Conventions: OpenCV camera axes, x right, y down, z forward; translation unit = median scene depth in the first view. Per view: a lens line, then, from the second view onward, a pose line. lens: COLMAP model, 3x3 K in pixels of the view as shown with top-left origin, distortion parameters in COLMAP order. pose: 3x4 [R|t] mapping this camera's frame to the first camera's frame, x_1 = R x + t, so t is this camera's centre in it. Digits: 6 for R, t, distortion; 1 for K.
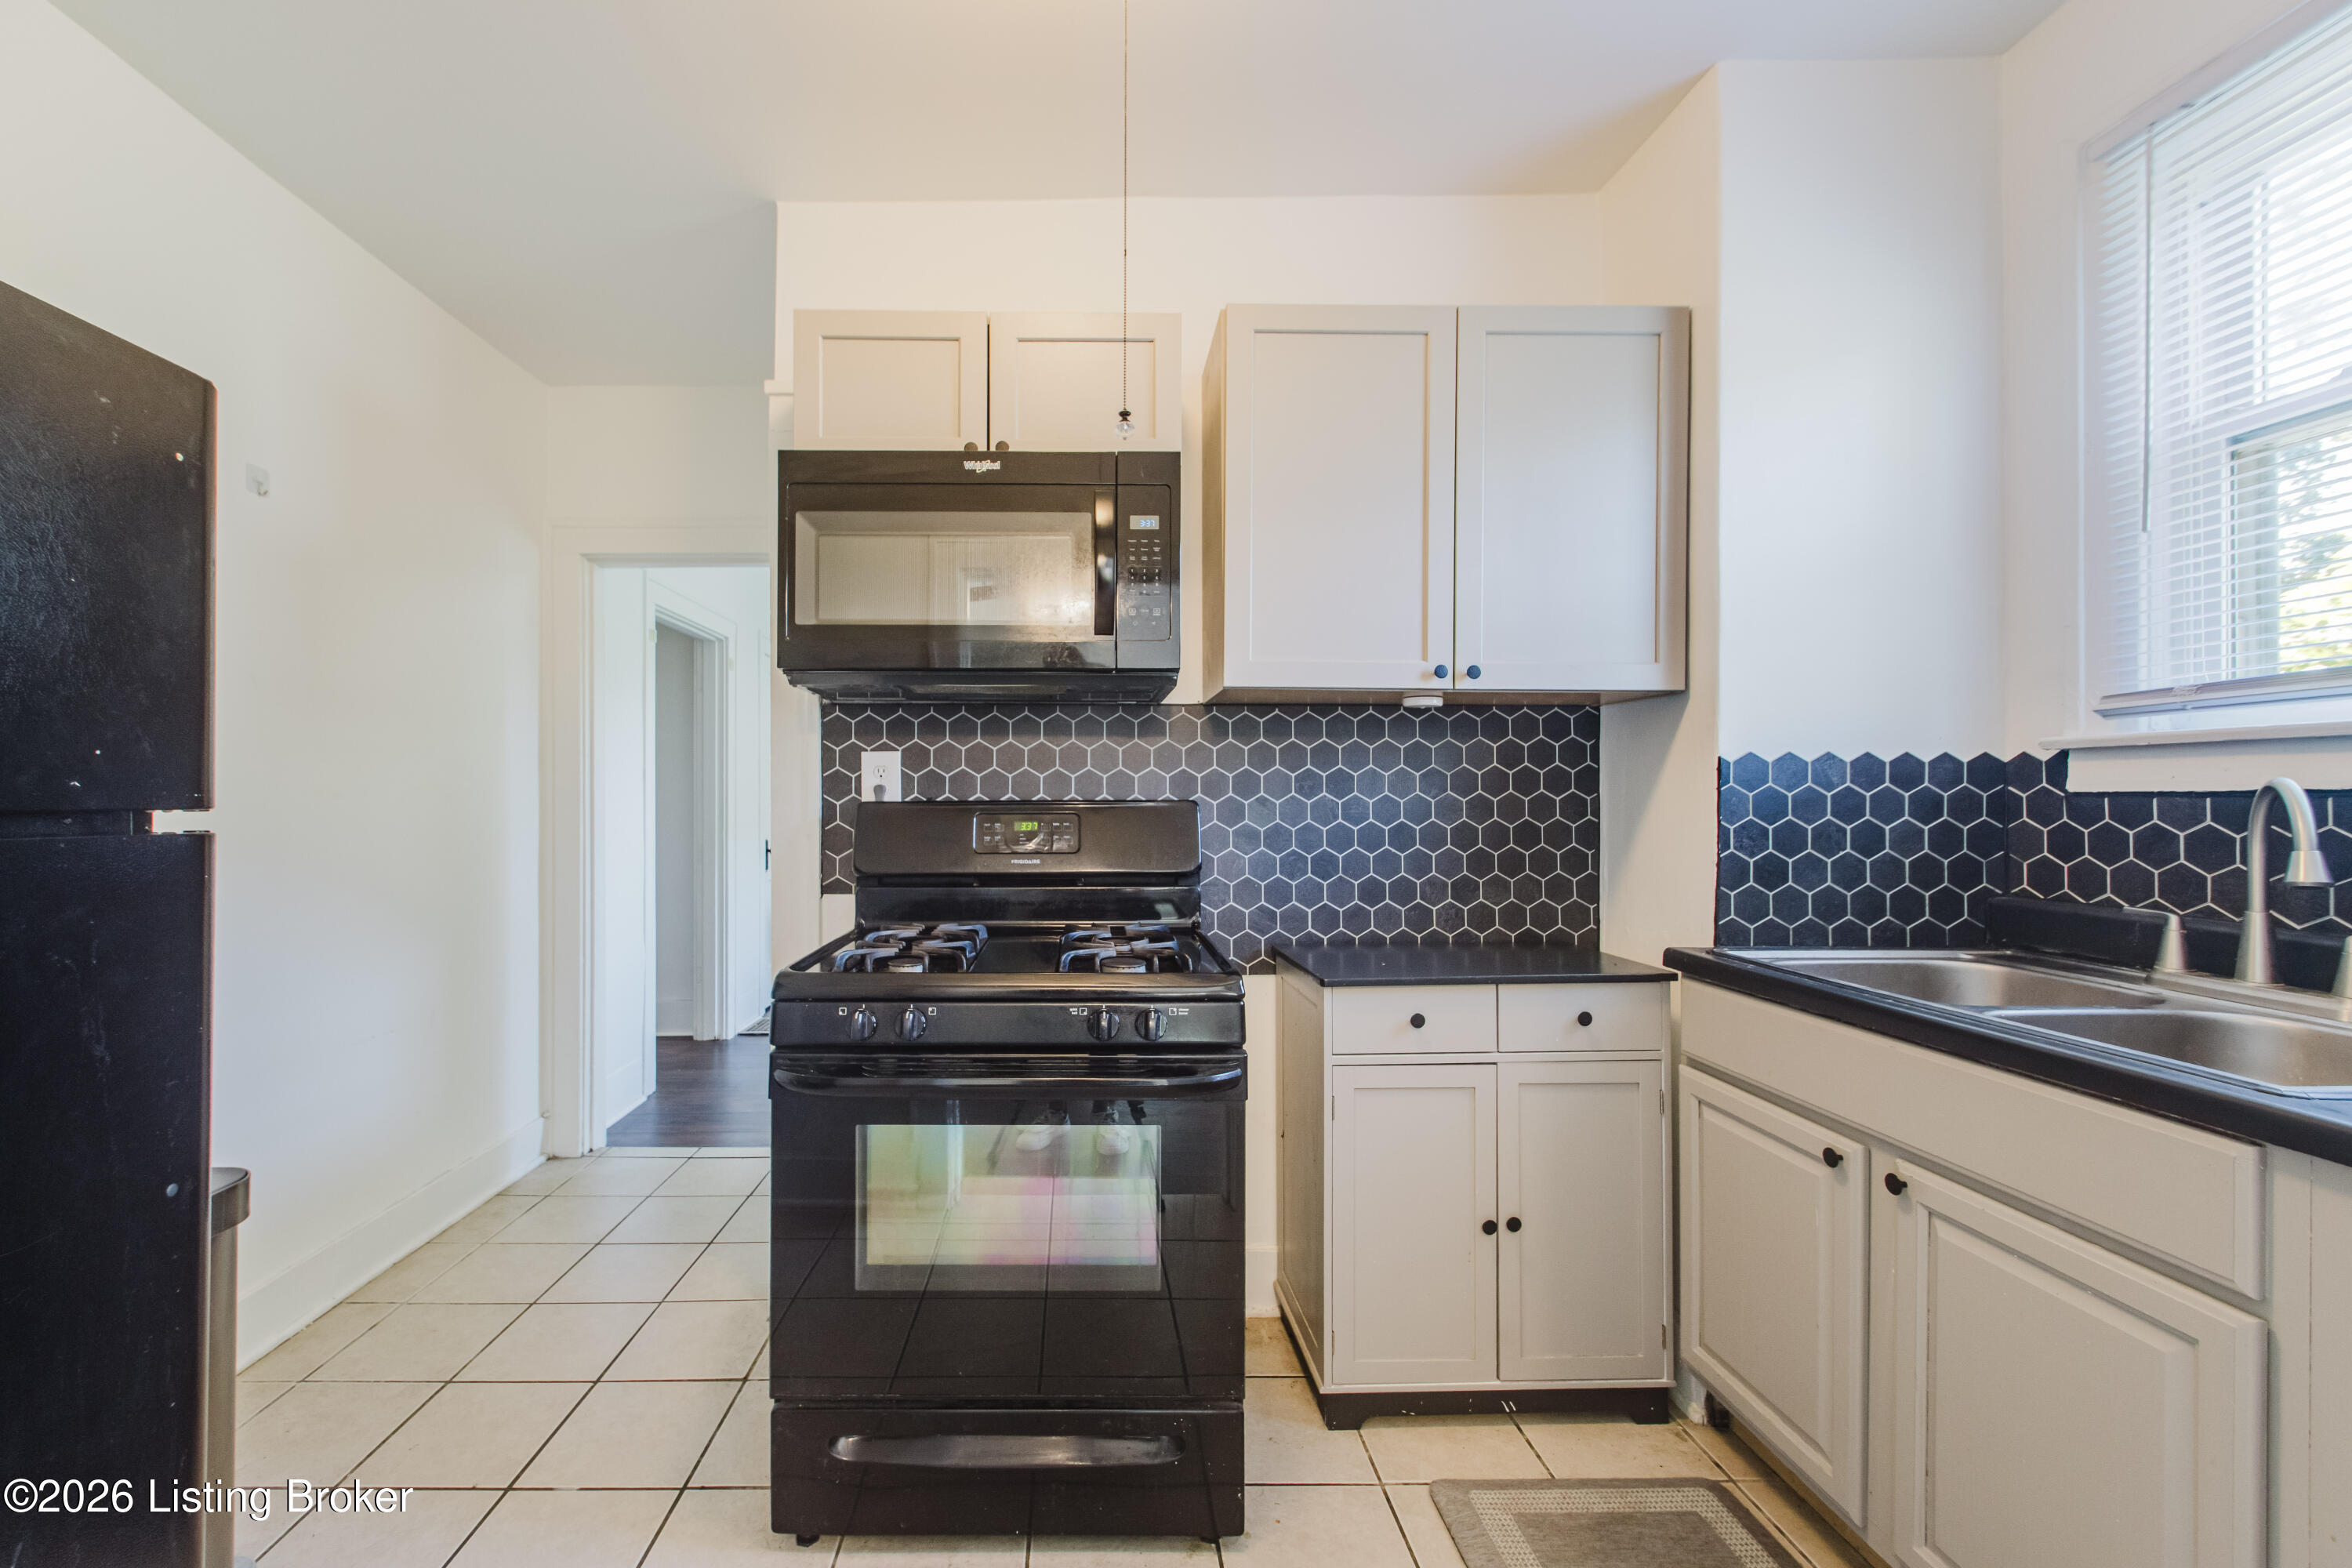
lens RADIAL K [[930.0, 0, 1168.4], [0, 930.0, 791.7], [0, 0, 1]] dist [0.011965, -0.000817]
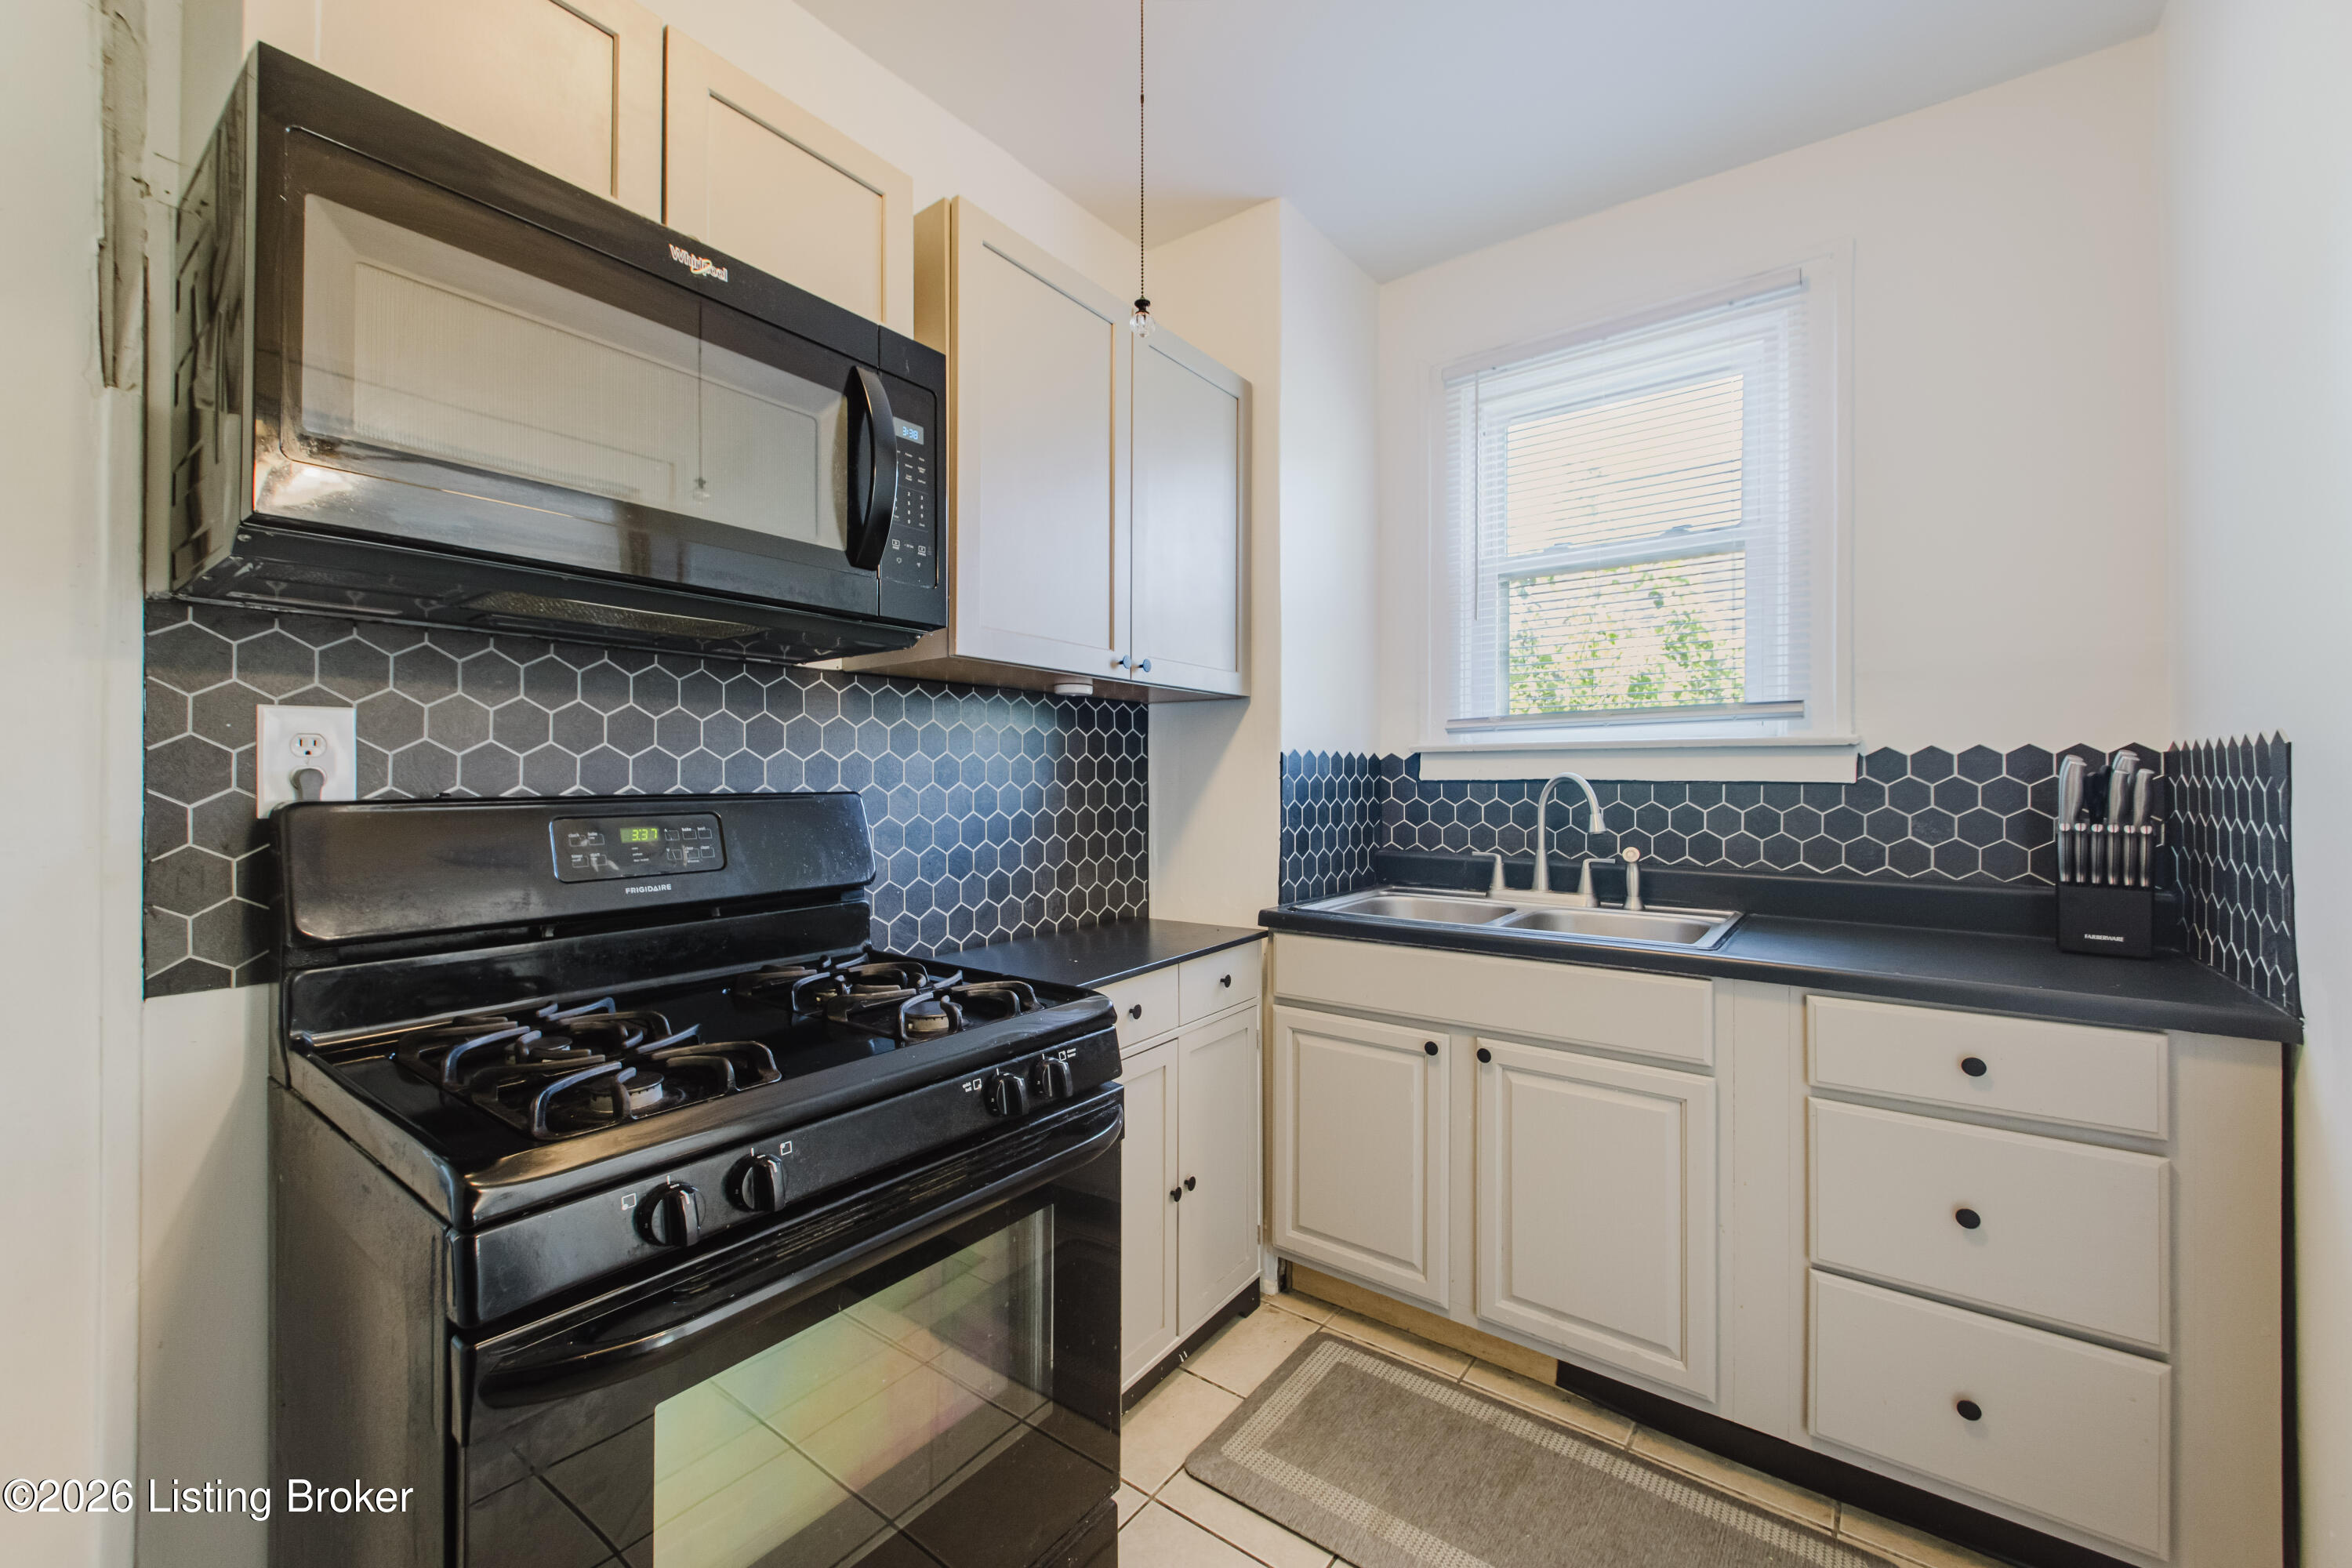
lens RADIAL K [[887.8, 0, 1177.2], [0, 887.8, 774.5], [0, 0, 1]] dist [0.008853, 0.000173]
pose [[0.662607, 0.003200, 0.748961, -0.387755], [-0.001407, 0.999994, -0.003028, -0.003792], [-0.748966, 0.000953, 0.662607, 0.317494]]
